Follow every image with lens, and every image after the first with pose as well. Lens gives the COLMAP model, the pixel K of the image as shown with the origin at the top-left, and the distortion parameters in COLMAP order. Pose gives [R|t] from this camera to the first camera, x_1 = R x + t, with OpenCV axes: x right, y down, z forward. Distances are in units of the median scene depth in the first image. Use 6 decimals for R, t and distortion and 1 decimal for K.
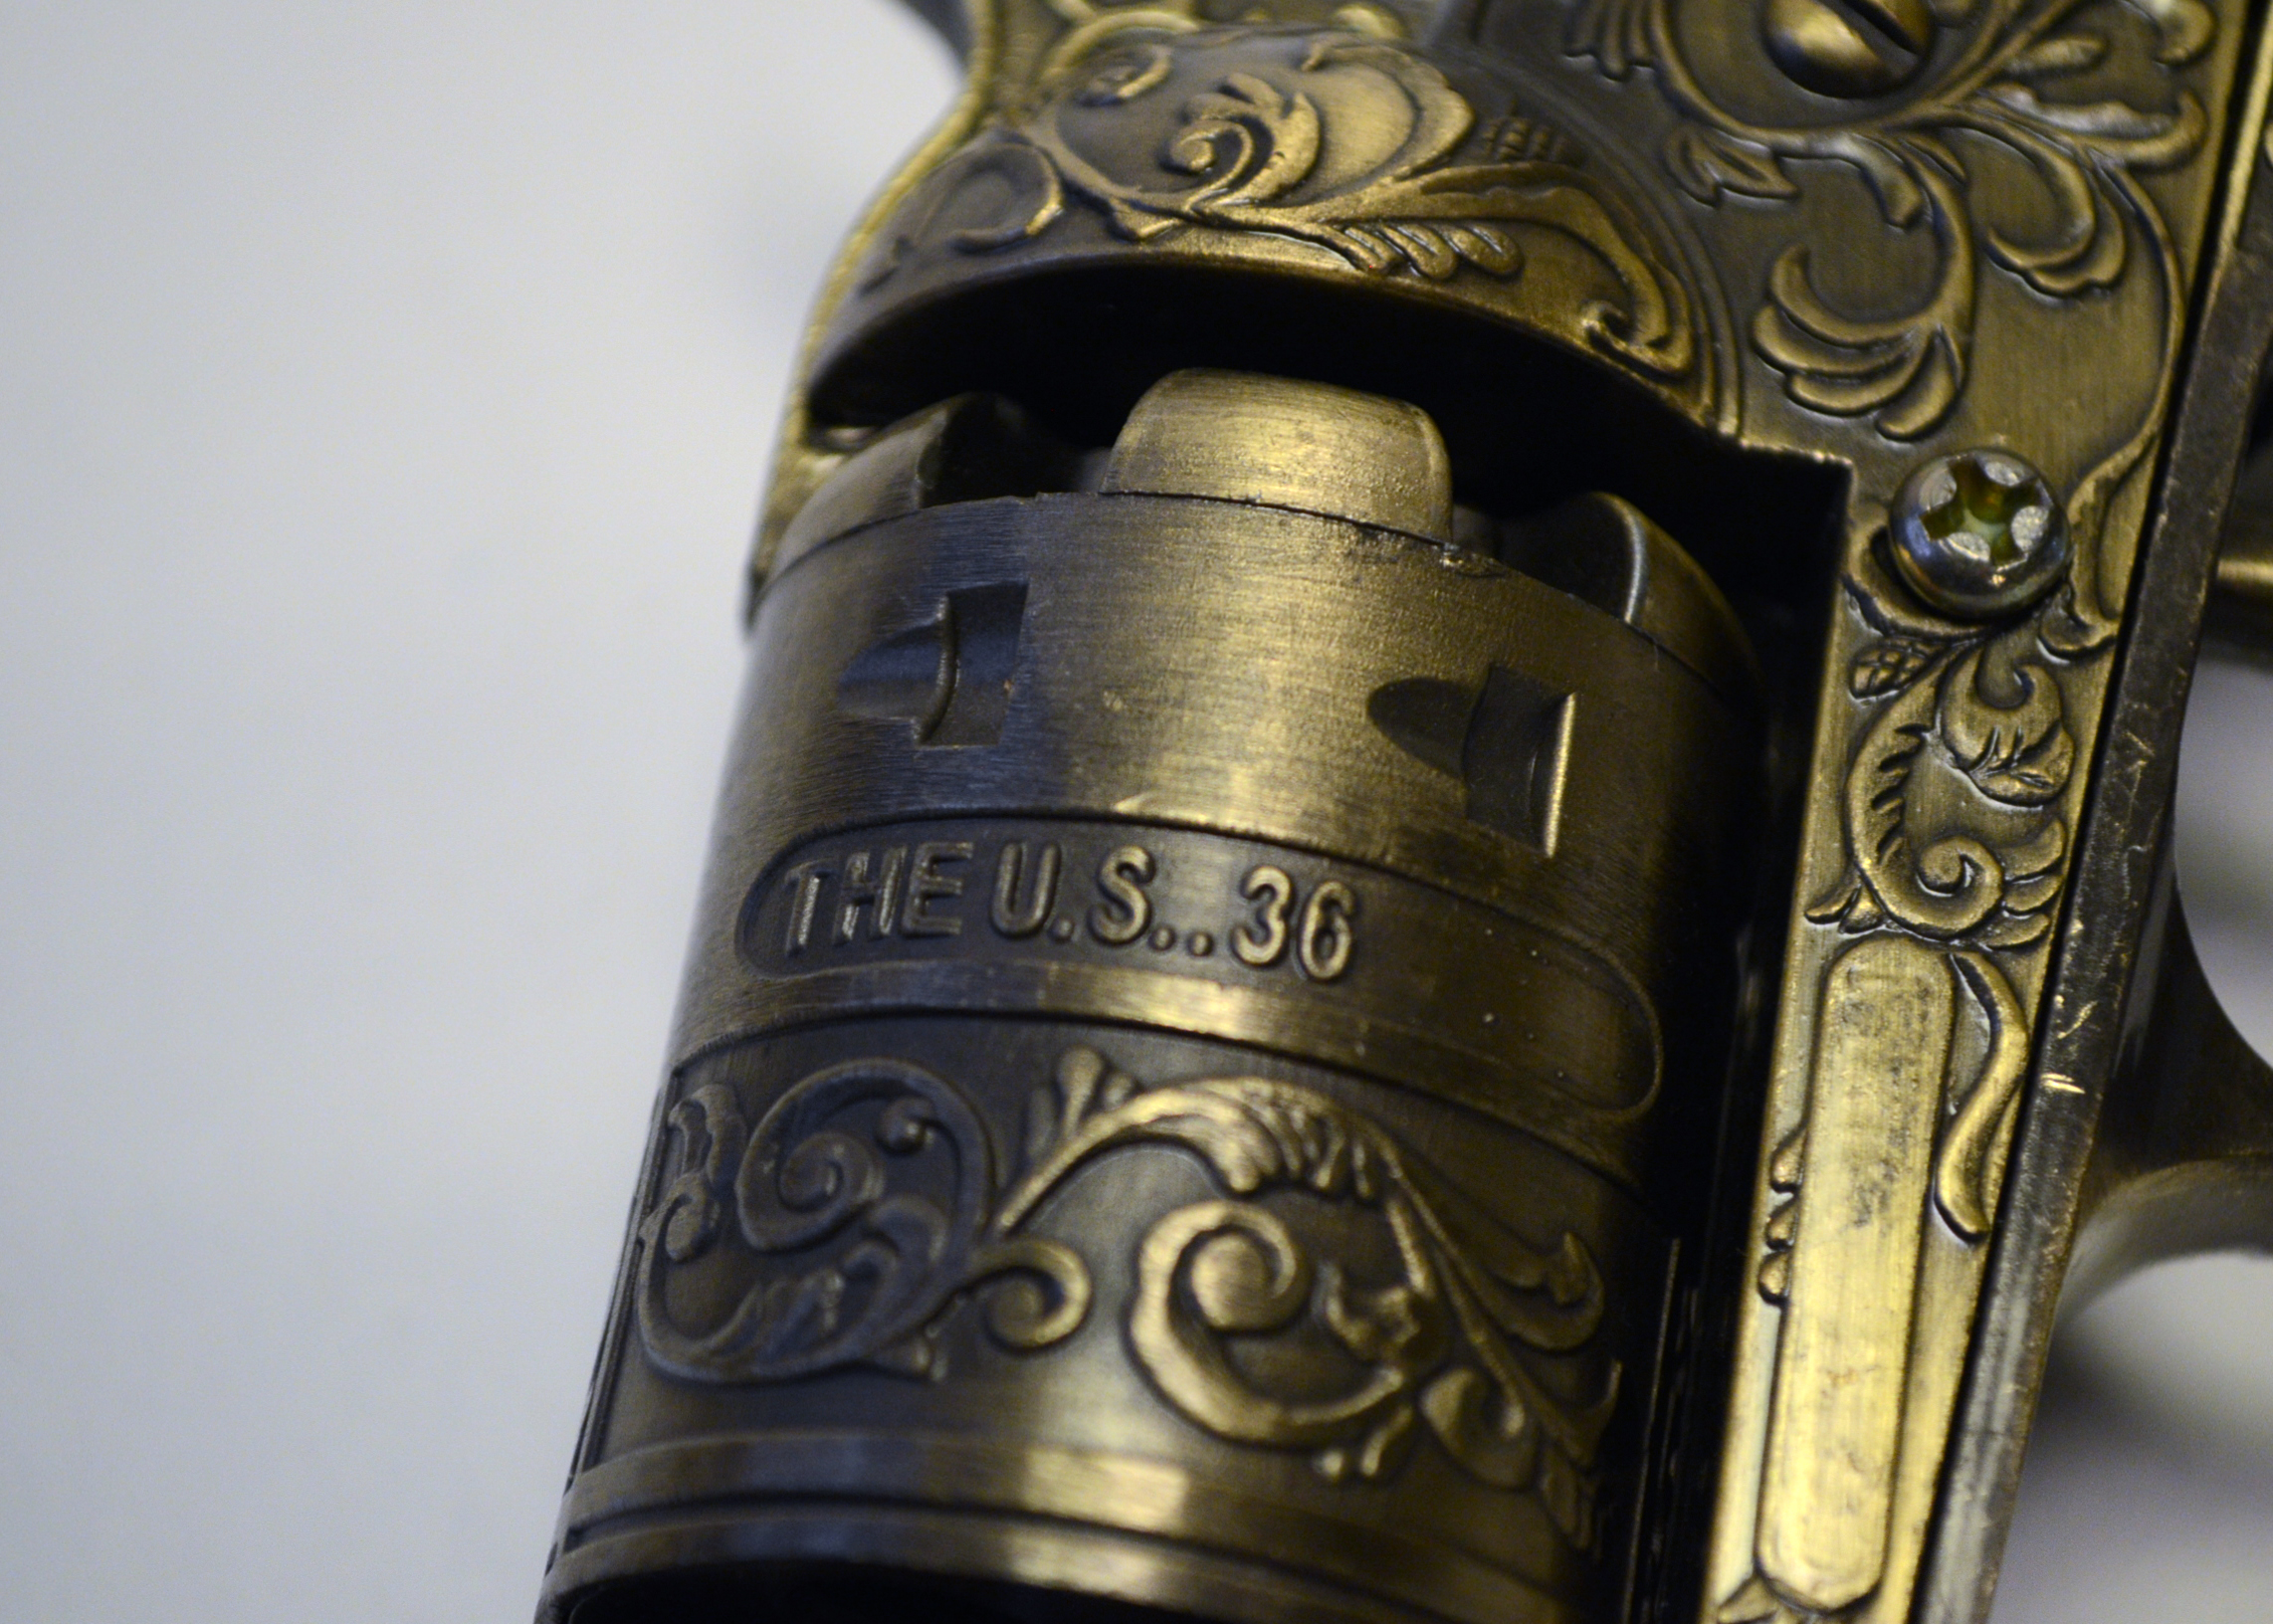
lens RADIAL K [[5641.3, 0, 1136.5], [0, 5641.3, 812.0], [0, 0, 1]] dist [0.002399, 0.347947]
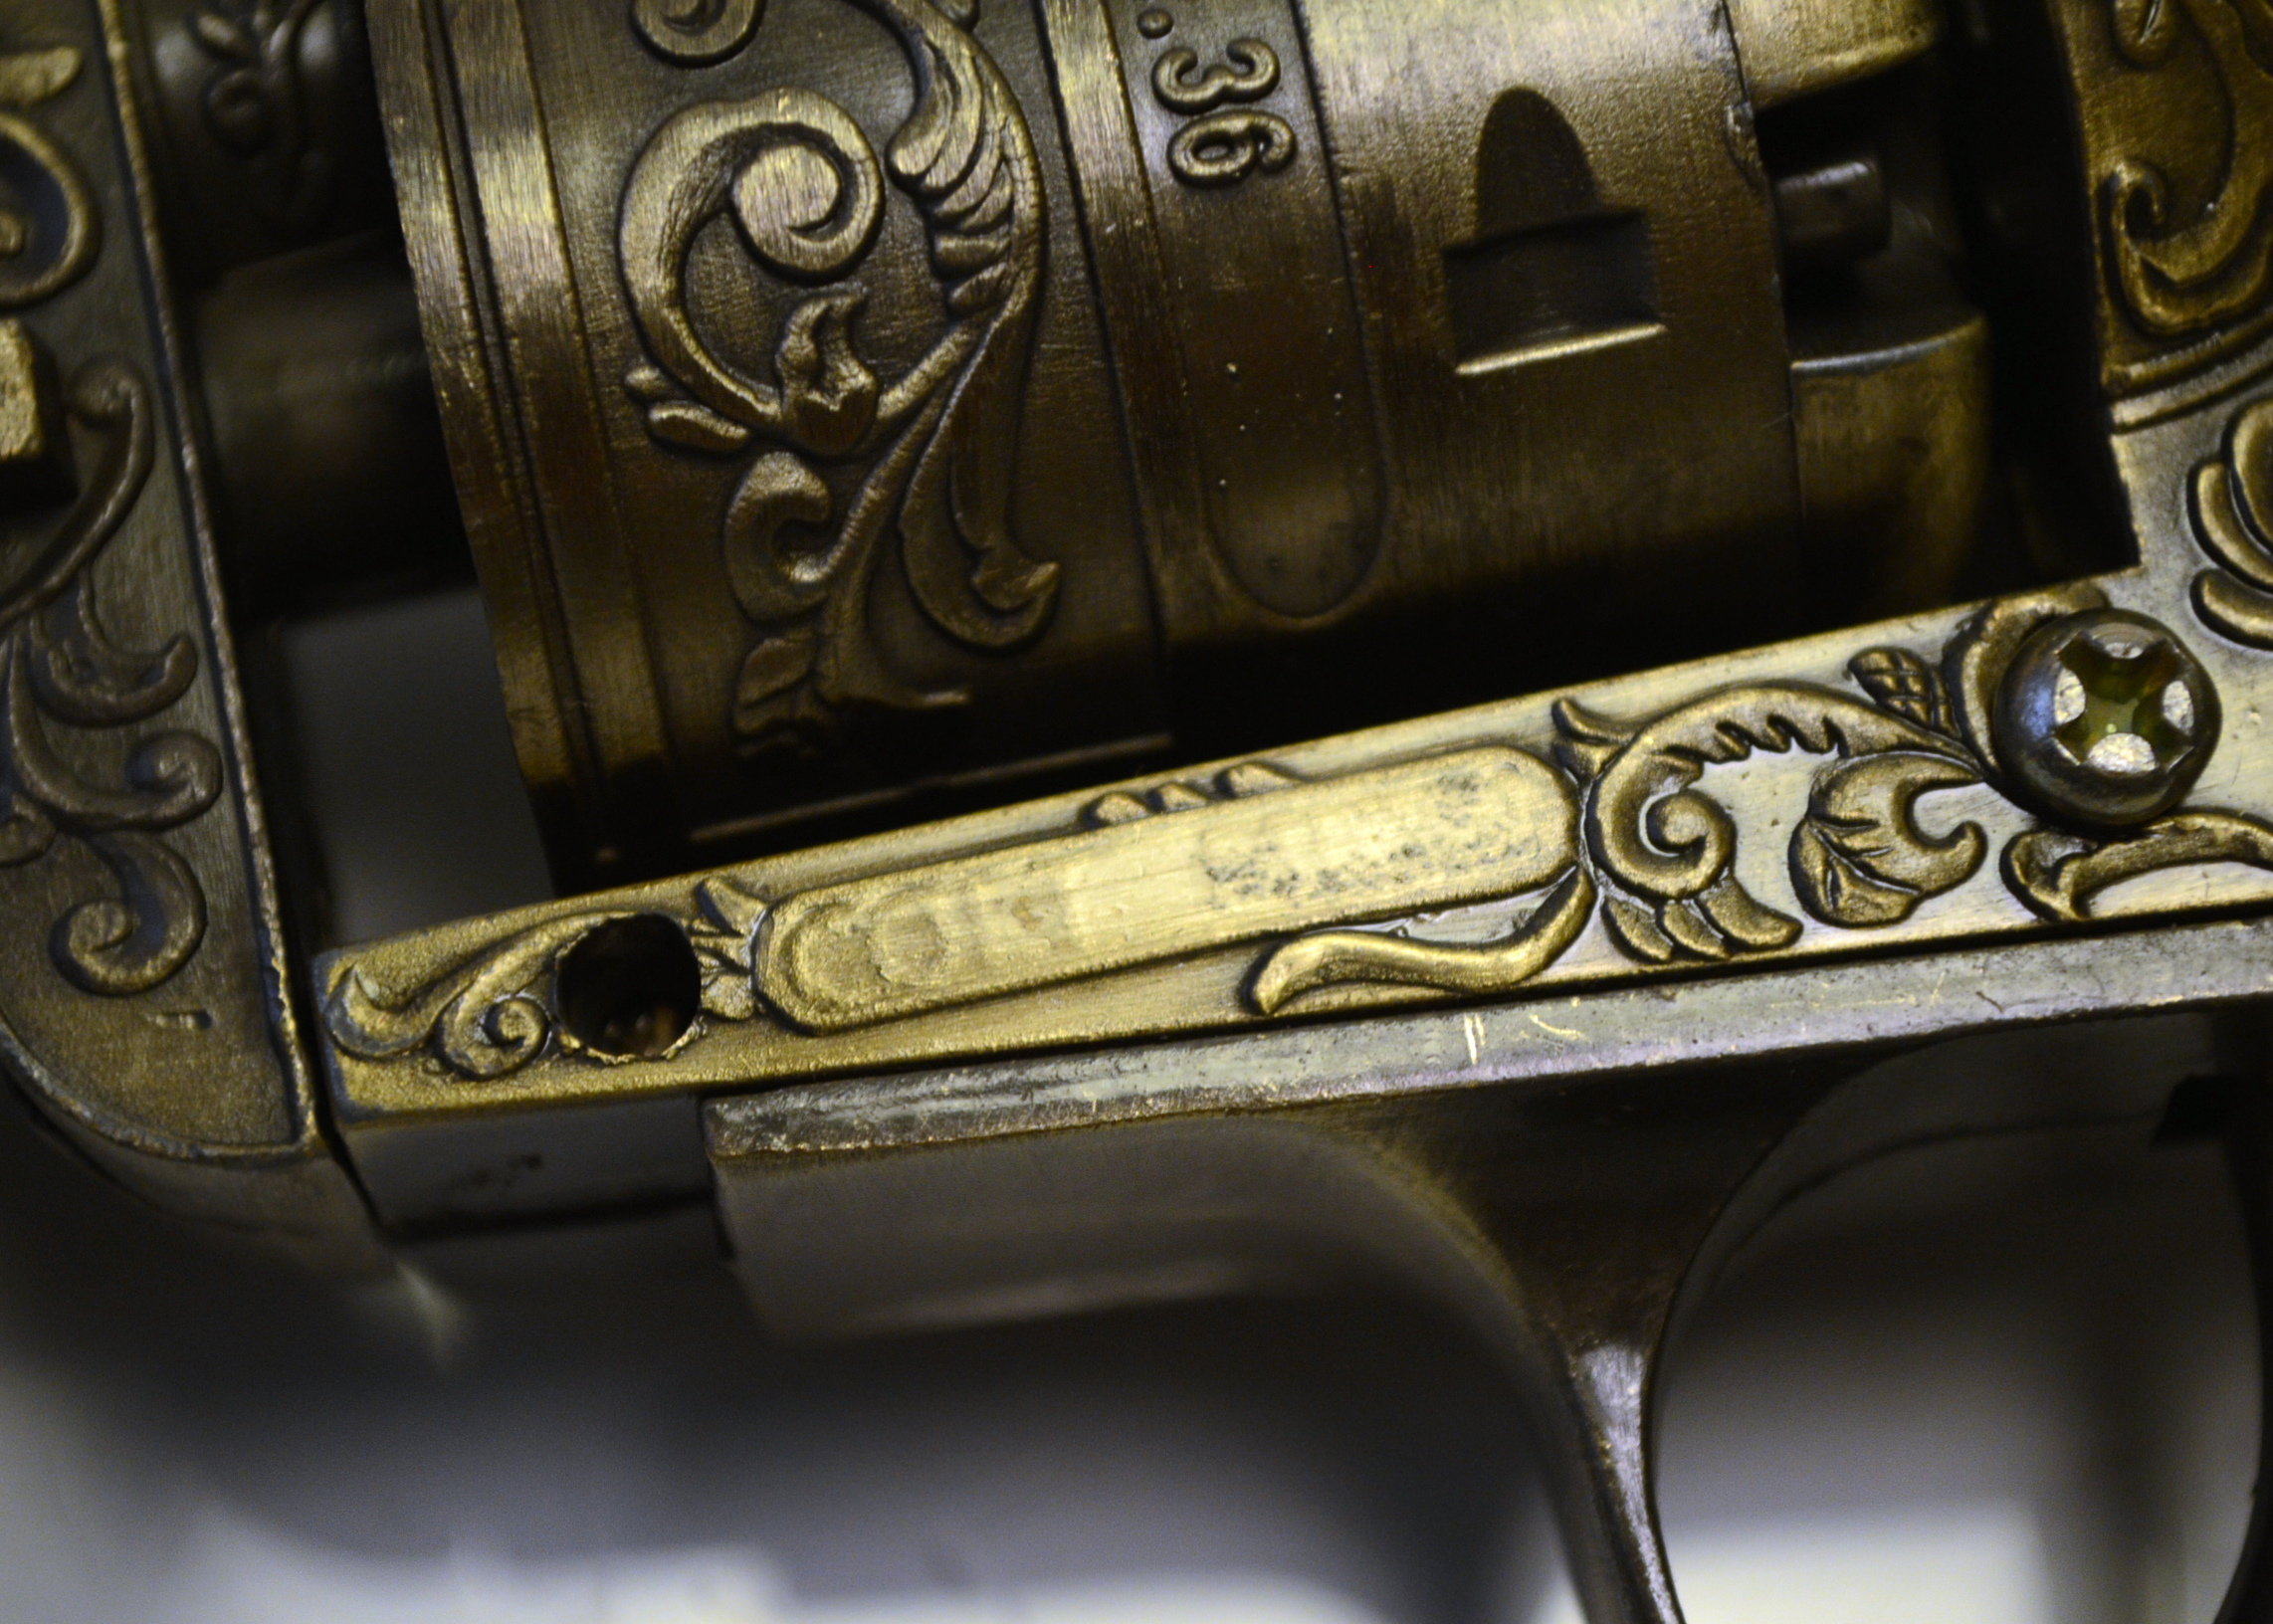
lens RADIAL K [[5641.3, 0, 1136.5], [0, 5641.3, 812.0], [0, 0, 1]] dist [0.002399, 0.347947]
pose [[0.367072, 0.881398, -0.297314, 0.364353], [-0.847199, 0.448756, 0.284380, -0.161817], [0.384074, 0.147496, 0.911445, 0.214038]]
